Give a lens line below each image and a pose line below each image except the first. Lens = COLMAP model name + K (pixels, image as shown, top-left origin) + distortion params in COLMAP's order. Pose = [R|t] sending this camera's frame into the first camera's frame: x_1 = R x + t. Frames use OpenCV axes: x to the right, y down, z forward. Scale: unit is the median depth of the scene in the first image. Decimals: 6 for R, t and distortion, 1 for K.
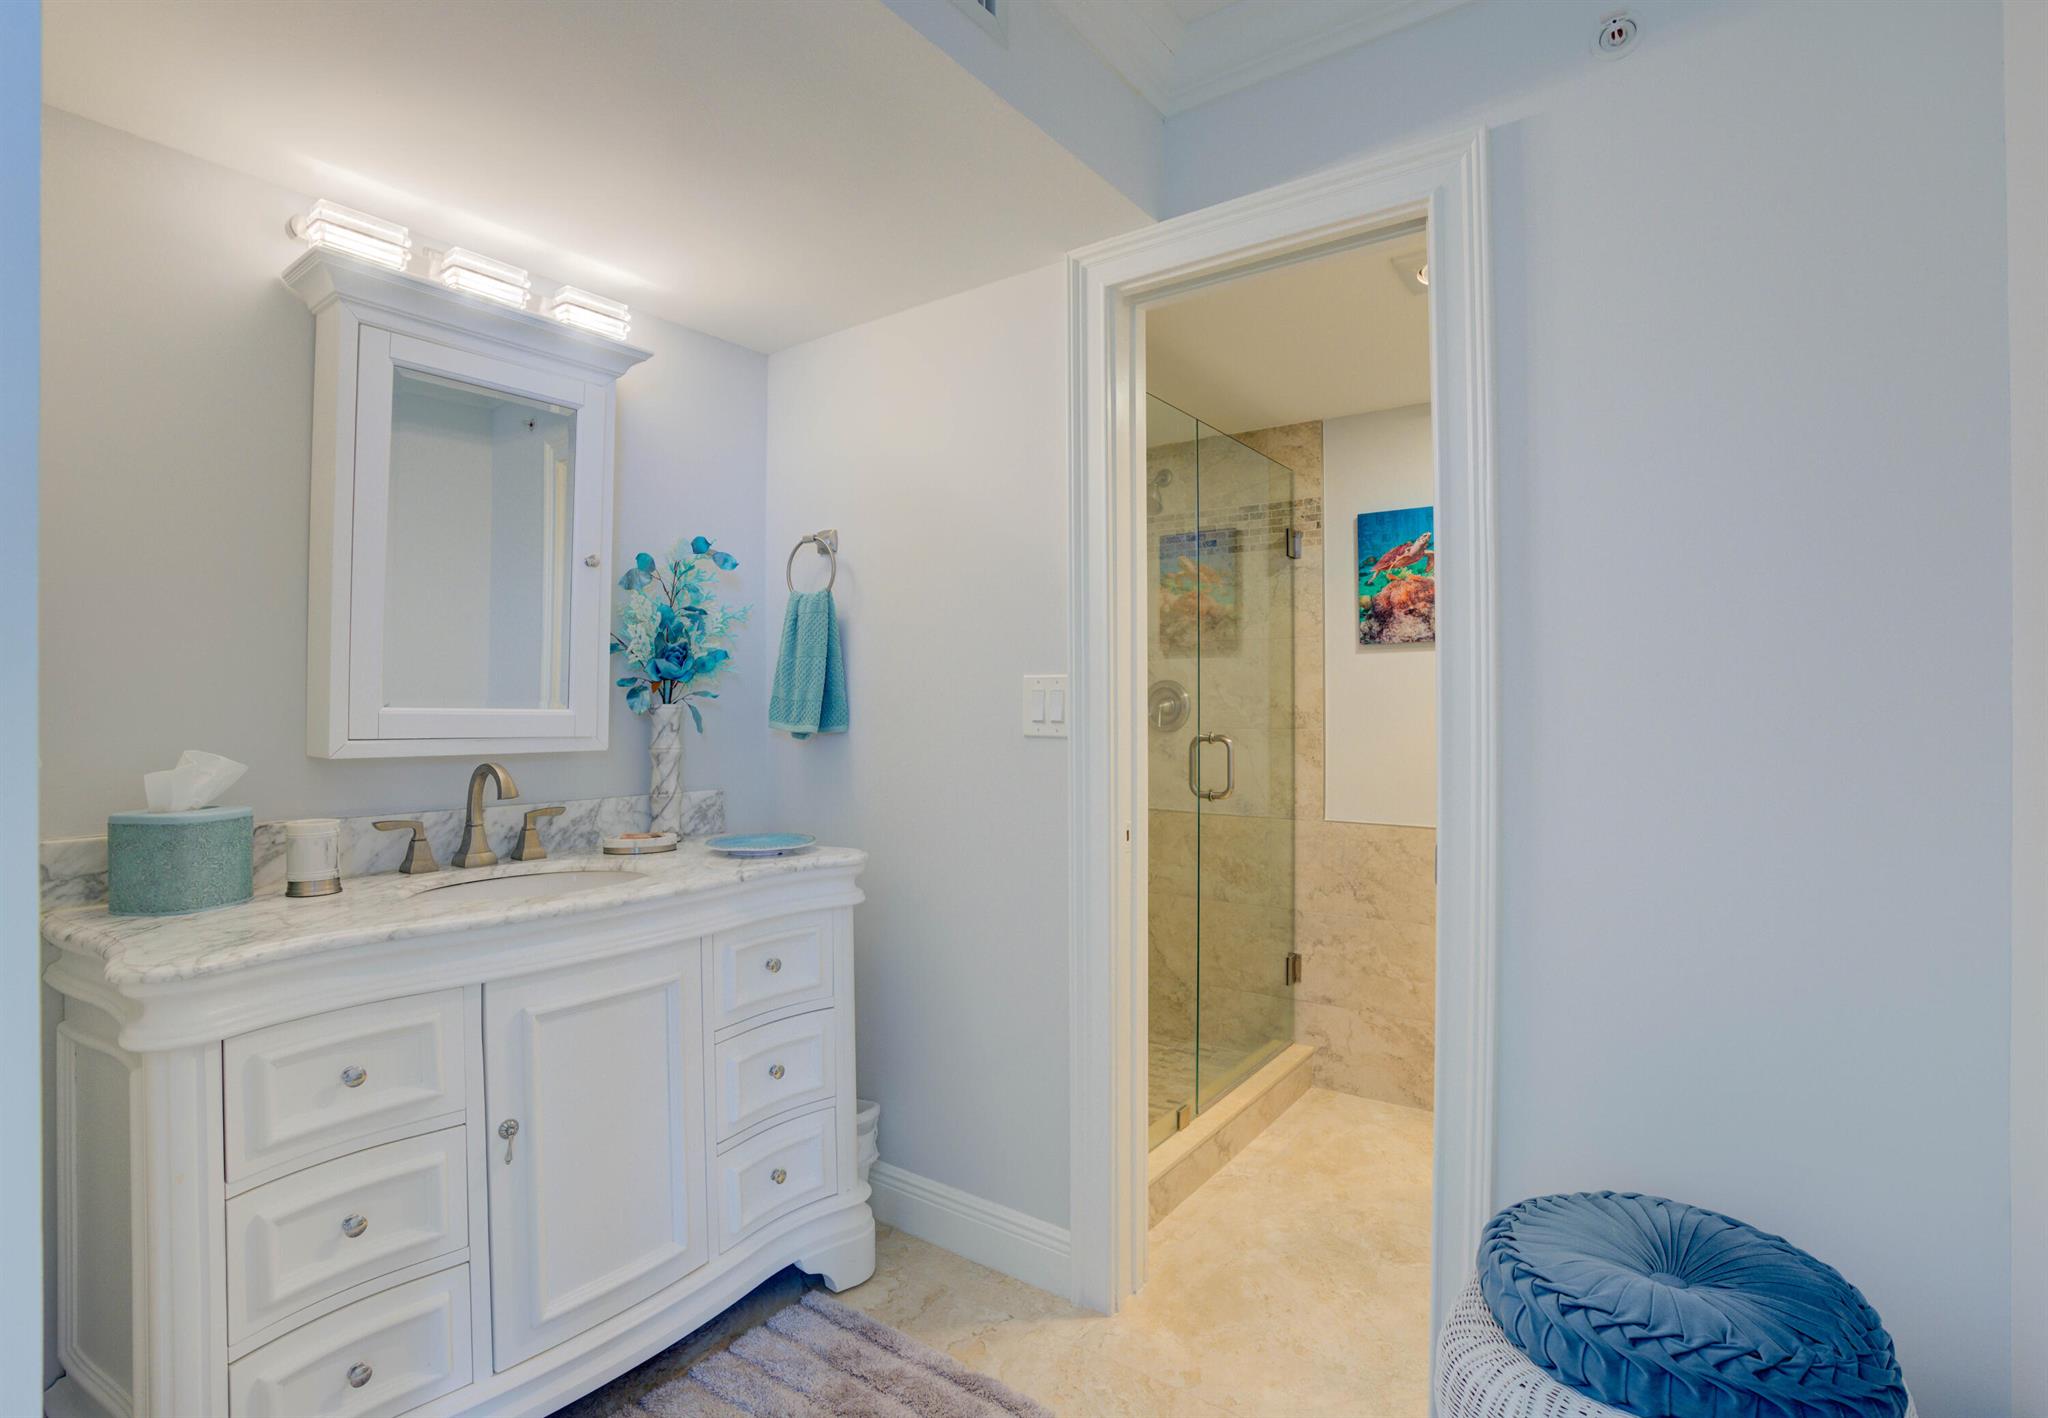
lens RADIAL K [[998.6, 0, 1006.6], [0, 998.6, 691.6], [0, 0, 1]] dist [-0.081564, 0.000075]
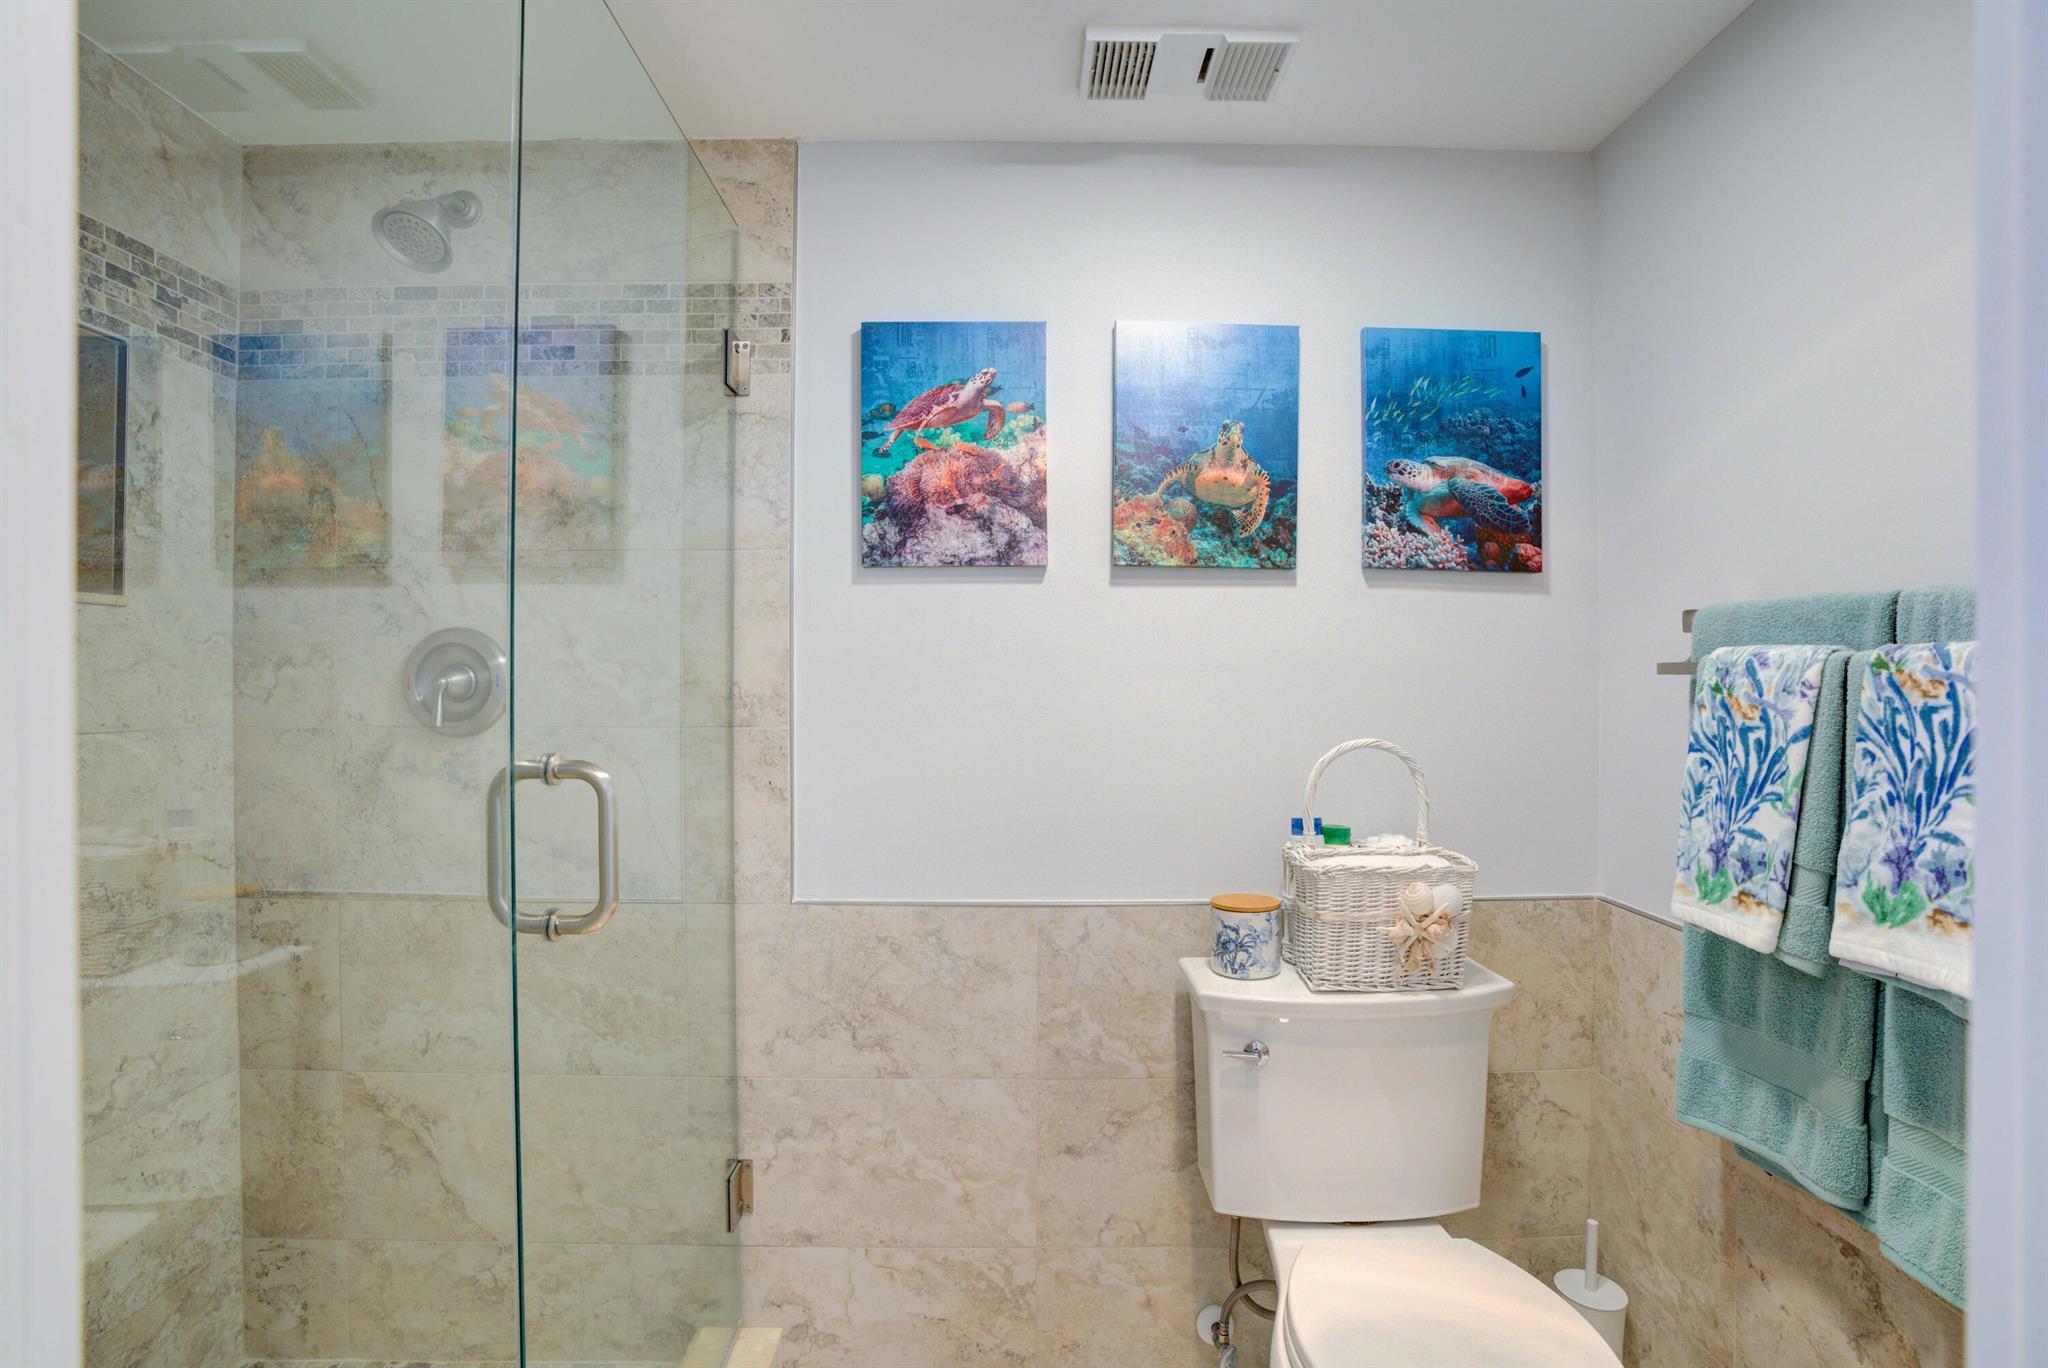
lens RADIAL K [[961.0, 0, 1035.8], [0, 961.0, 683.3], [0, 0, 1]] dist [-0.058144, 0.017370]
pose [[0.790833, -0.001375, 0.612030, 0.113024], [-0.009020, 0.999863, 0.013901, 0.006650], [-0.611965, -0.016514, 0.790712, 0.519356]]
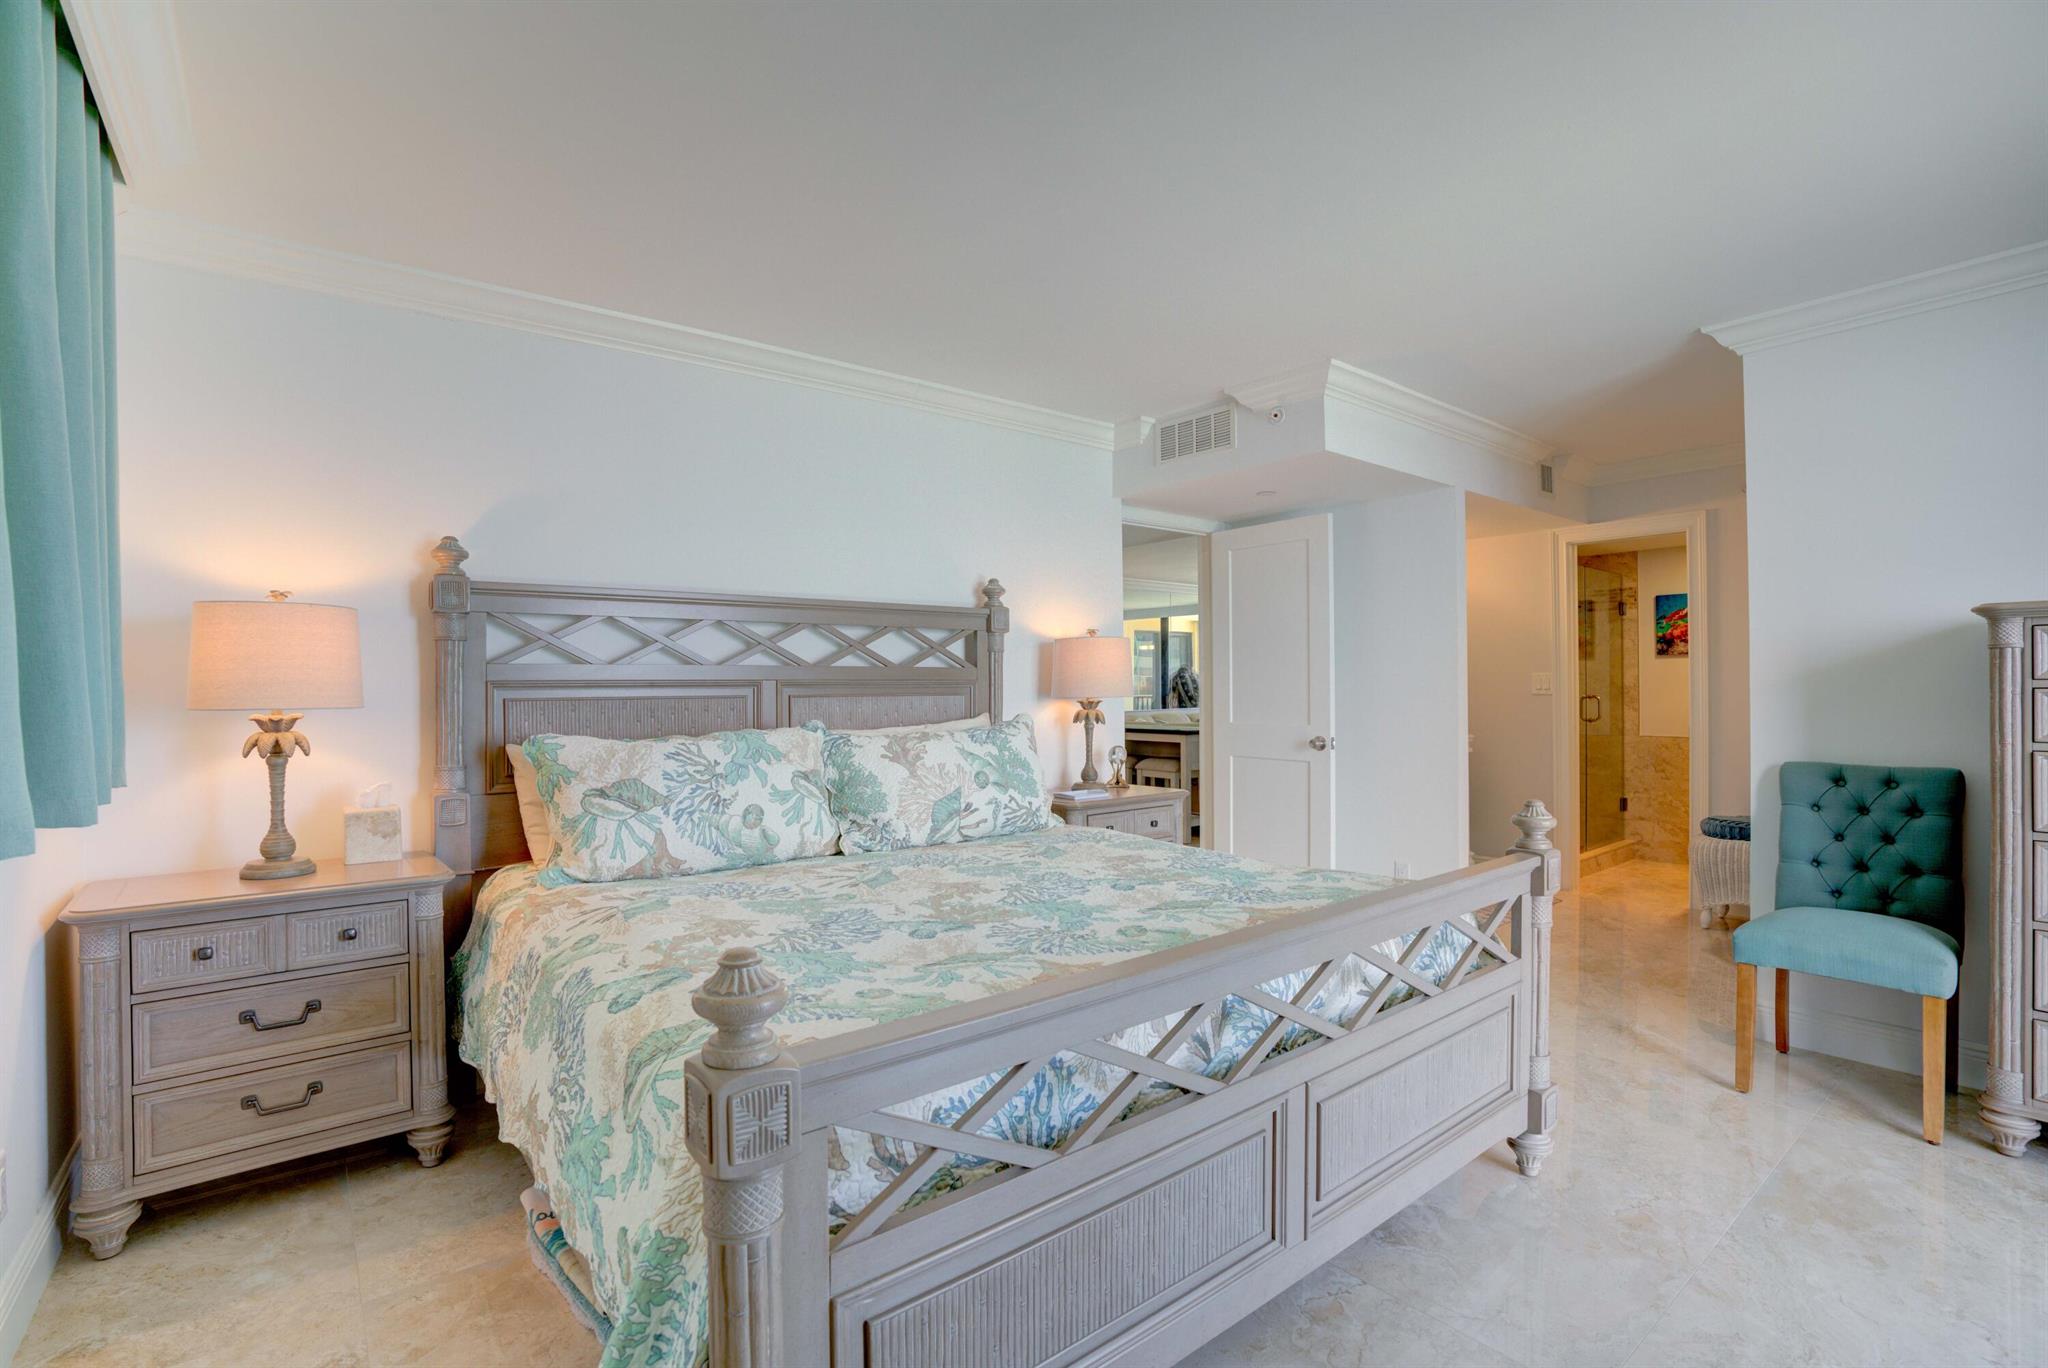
lens RADIAL K [[961.0, 0, 1004.8], [0, 961.0, 687.2], [0, 0, 1]] dist [-0.058144, 0.017370]
pose [[0.968898, -0.005477, -0.247401, -0.516830], [0.007480, 0.999946, 0.007157, -0.001957], [0.247348, -0.008785, 0.968887, -1.341611]]
